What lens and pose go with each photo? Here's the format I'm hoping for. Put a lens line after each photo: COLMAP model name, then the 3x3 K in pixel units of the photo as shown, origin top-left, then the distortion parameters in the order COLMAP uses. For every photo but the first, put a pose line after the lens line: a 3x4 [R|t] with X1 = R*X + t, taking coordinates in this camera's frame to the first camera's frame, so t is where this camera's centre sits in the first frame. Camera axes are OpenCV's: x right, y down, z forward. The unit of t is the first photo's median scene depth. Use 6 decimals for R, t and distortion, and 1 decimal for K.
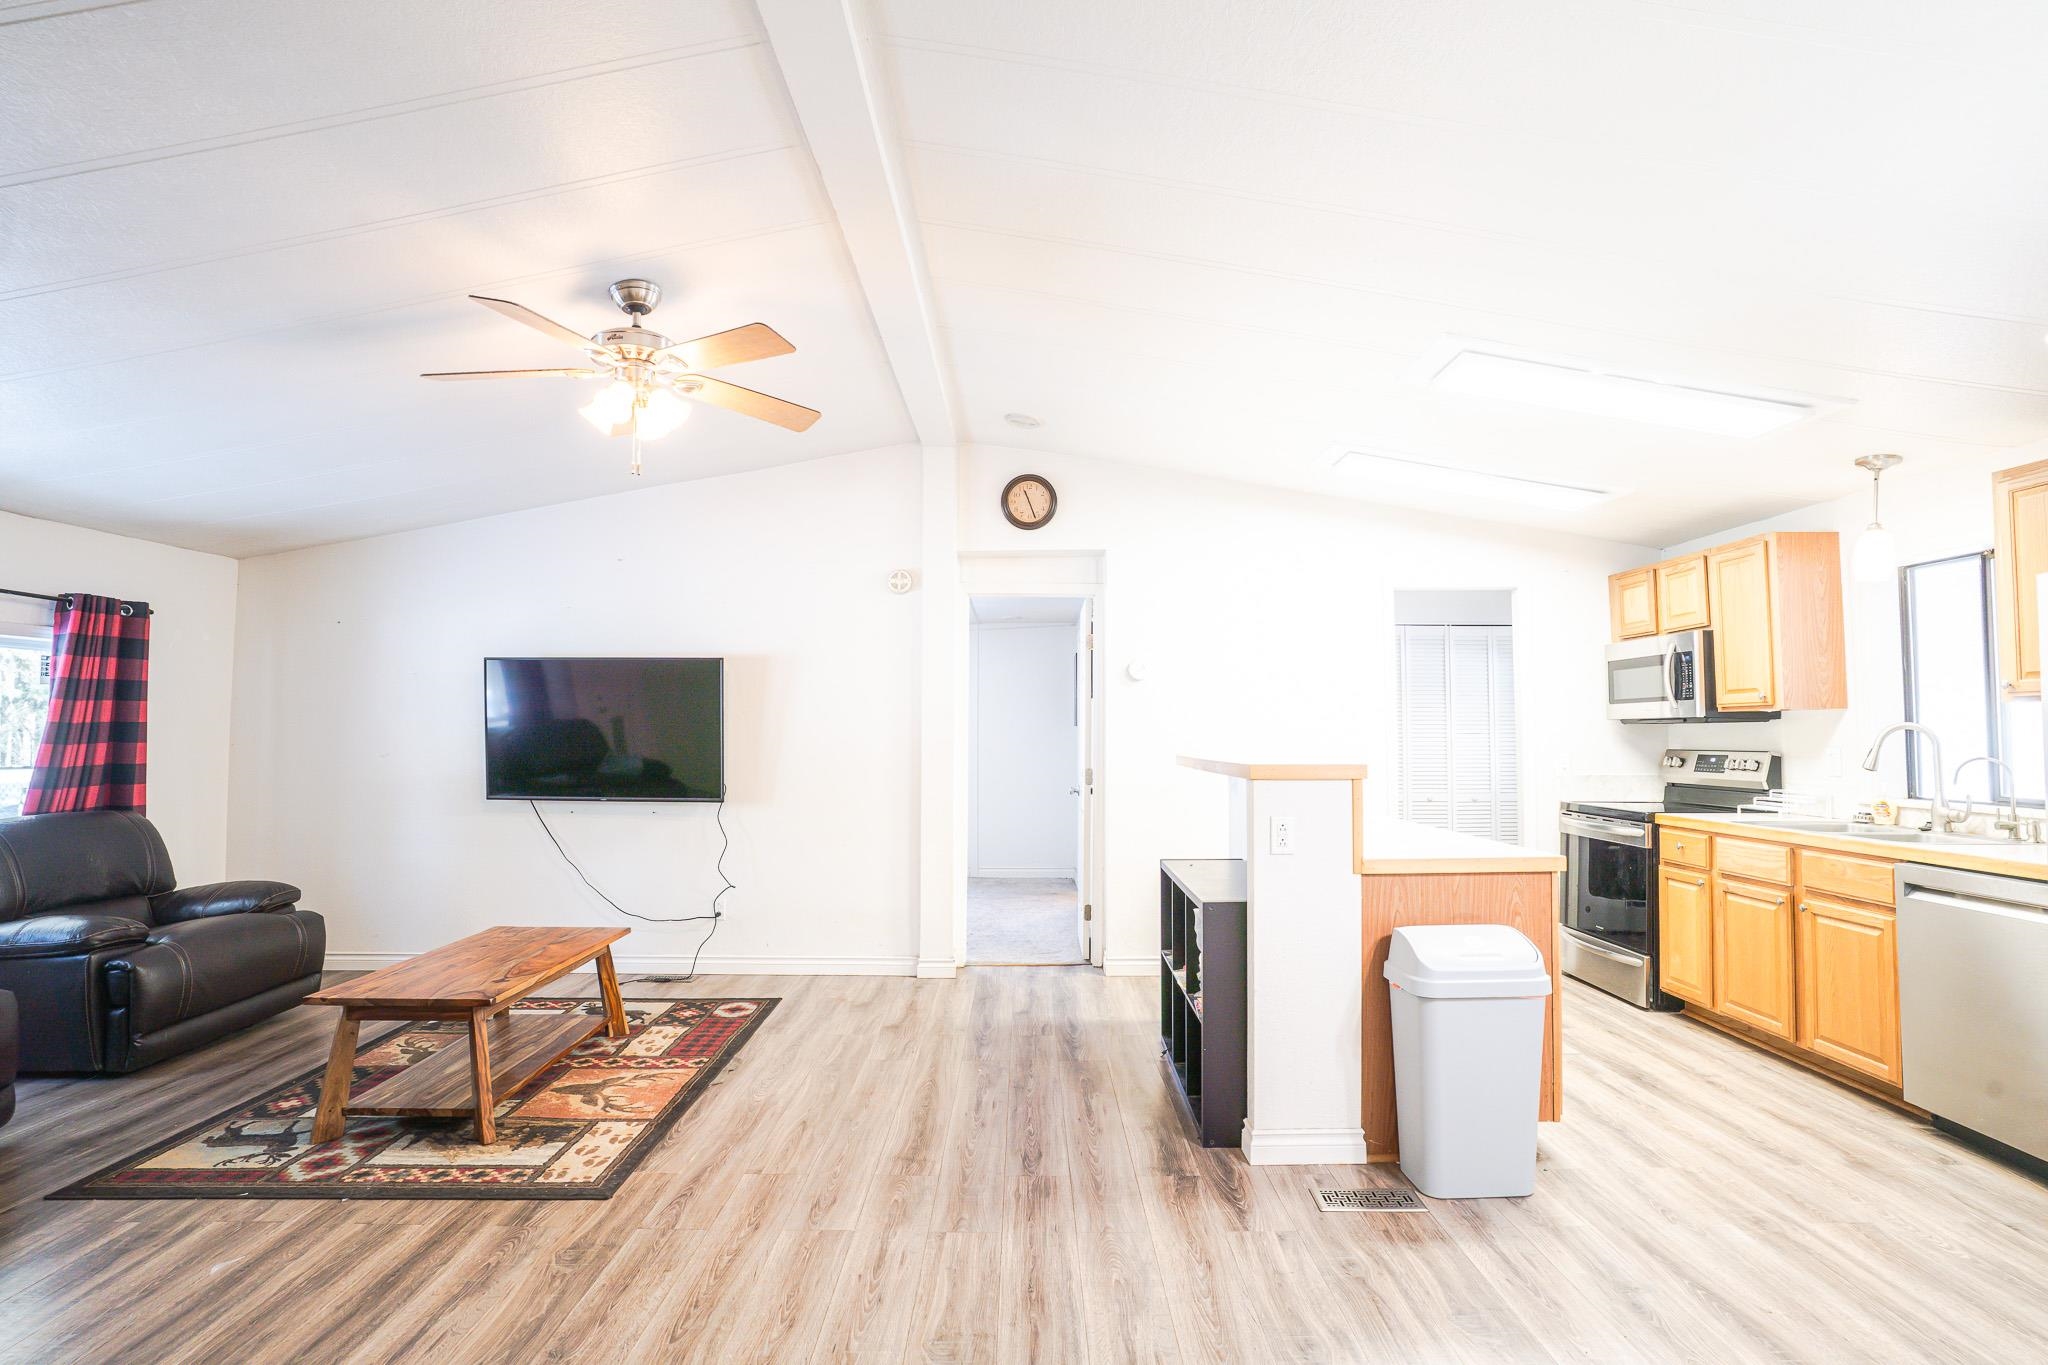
lens RADIAL K [[1005.7, 0, 1017.4], [0, 1005.7, 689.5], [0, 0, 1]] dist [-0.075578, 0.034121]
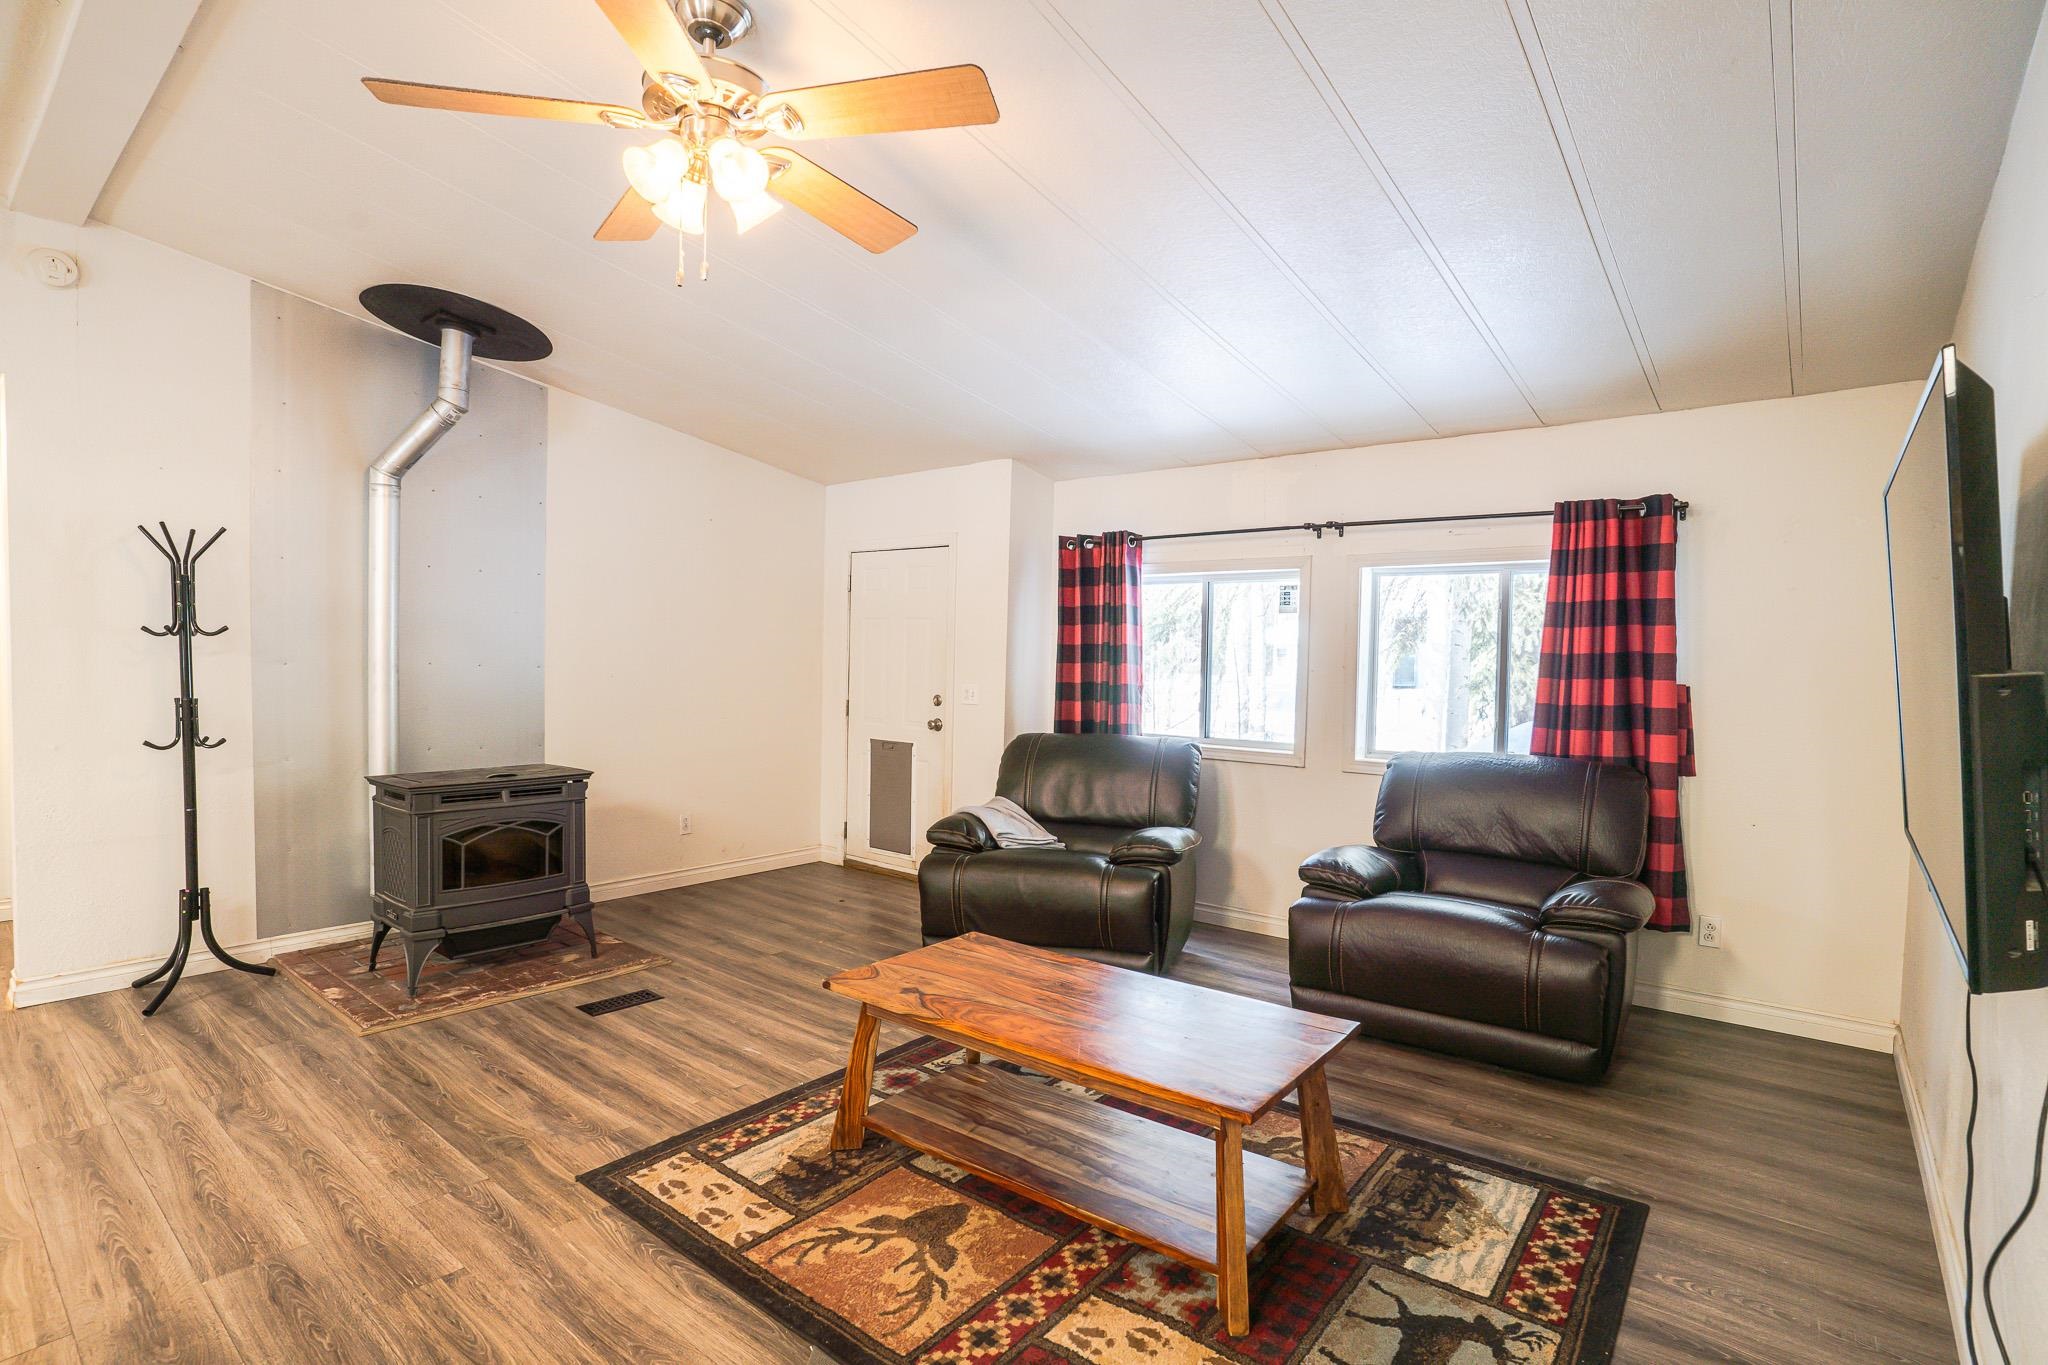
lens RADIAL K [[1005.7, 0, 1017.4], [0, 1005.7, 689.5], [0, 0, 1]] dist [-0.075578, 0.034121]
pose [[-0.629422, 0.022605, -0.776735, 0.008268], [0.021796, 0.999697, 0.011431, 0.051435], [0.776758, -0.009735, -0.629724, 1.323795]]
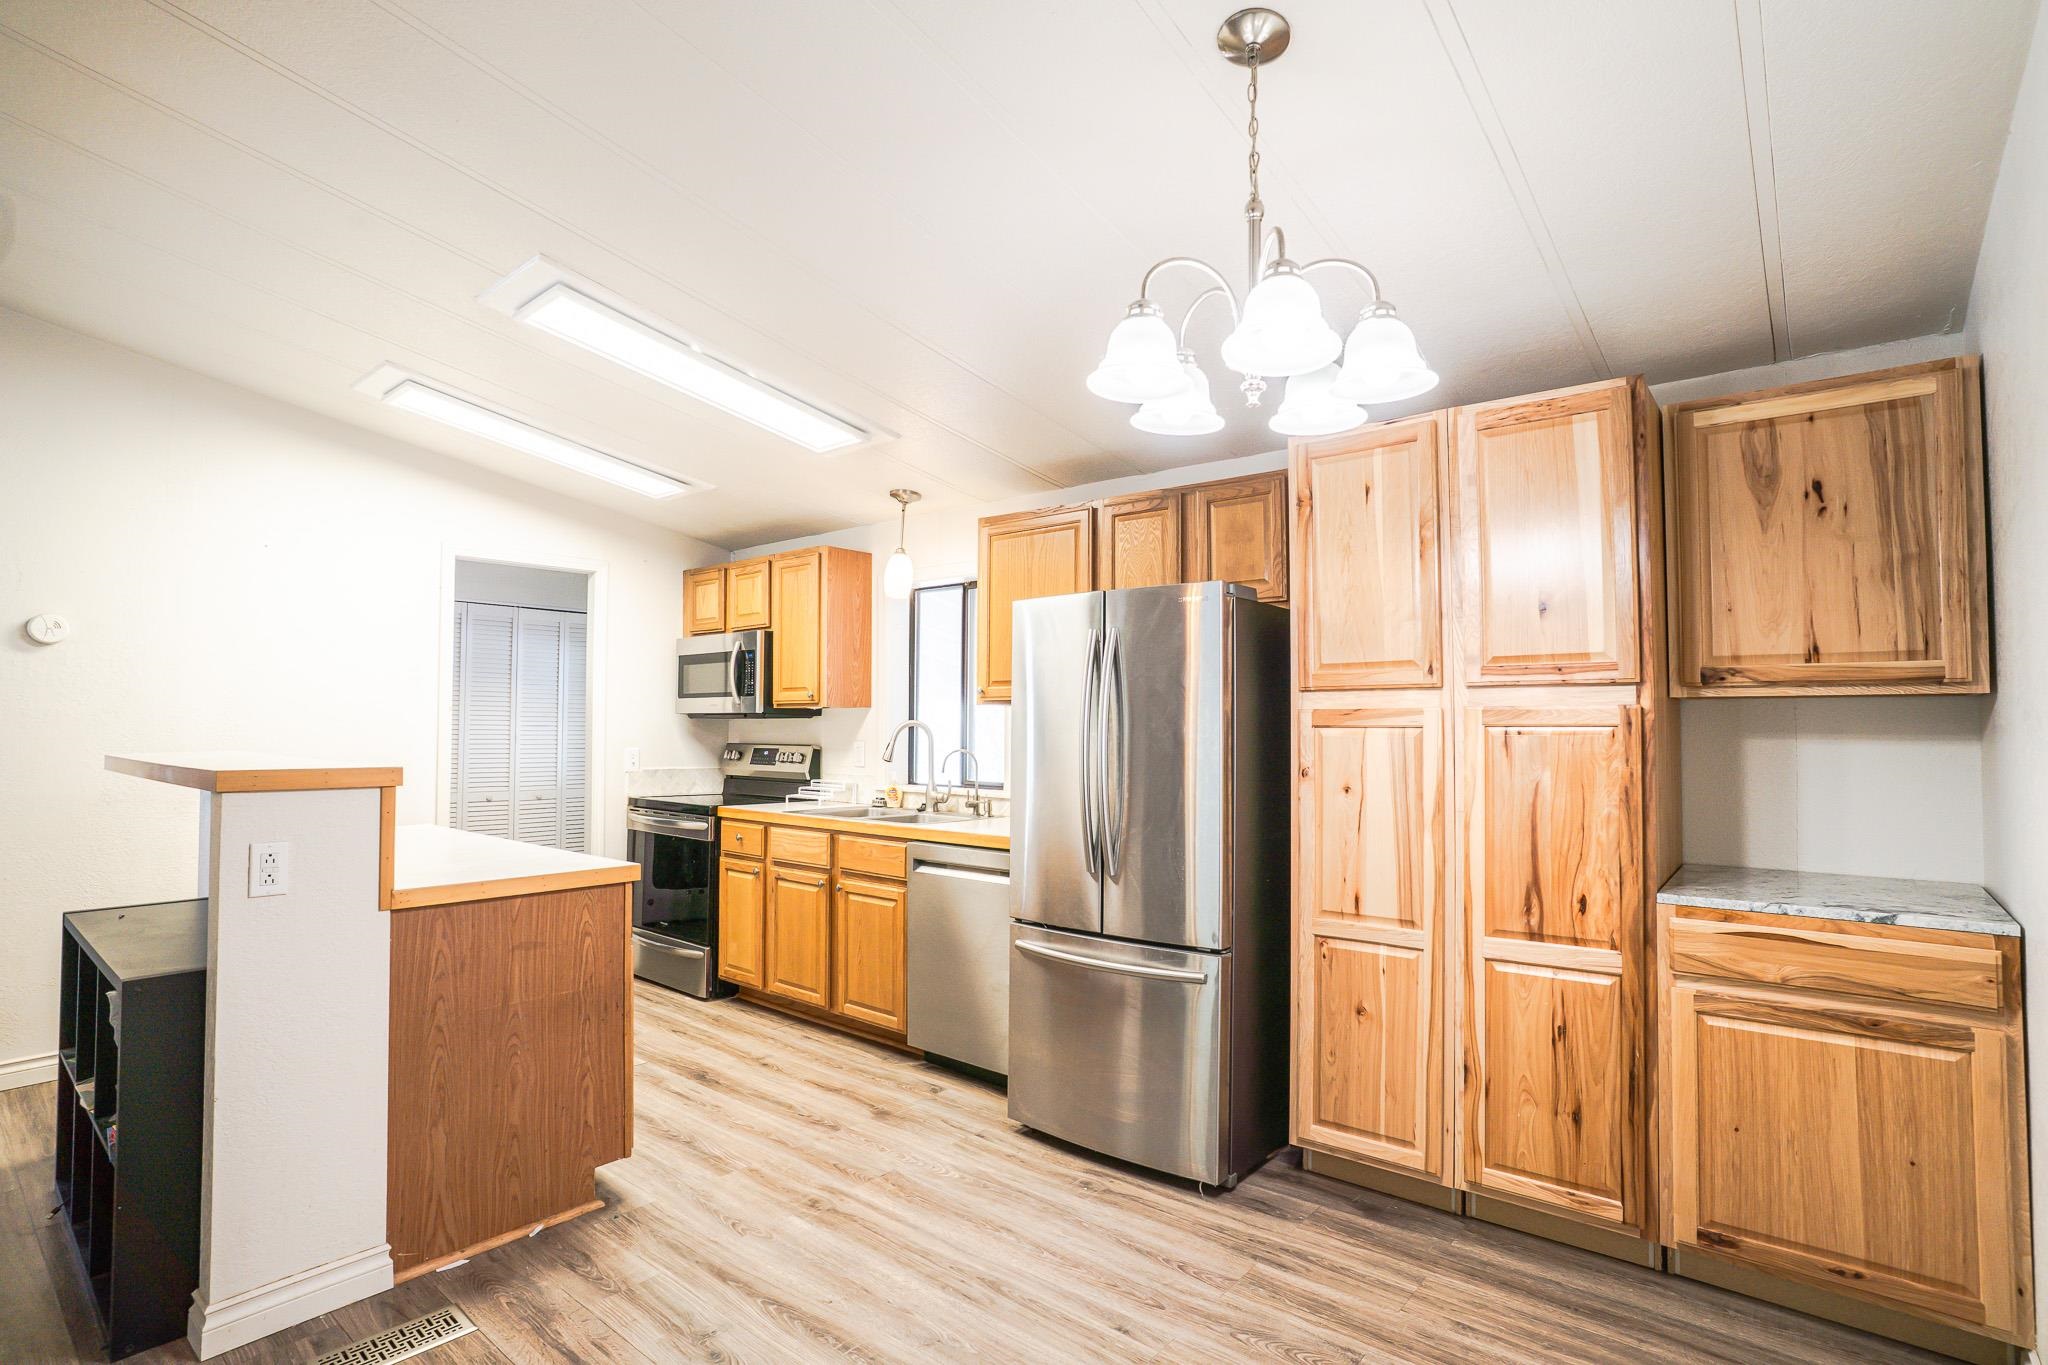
lens RADIAL K [[1005.7, 0, 1017.4], [0, 1005.7, 689.5], [0, 0, 1]] dist [-0.075578, 0.034121]
pose [[0.635631, 0.032289, 0.771318, 0.051078], [-0.038845, 0.999197, -0.009817, 0.003313], [-0.771015, -0.023722, 0.636375, 0.117093]]
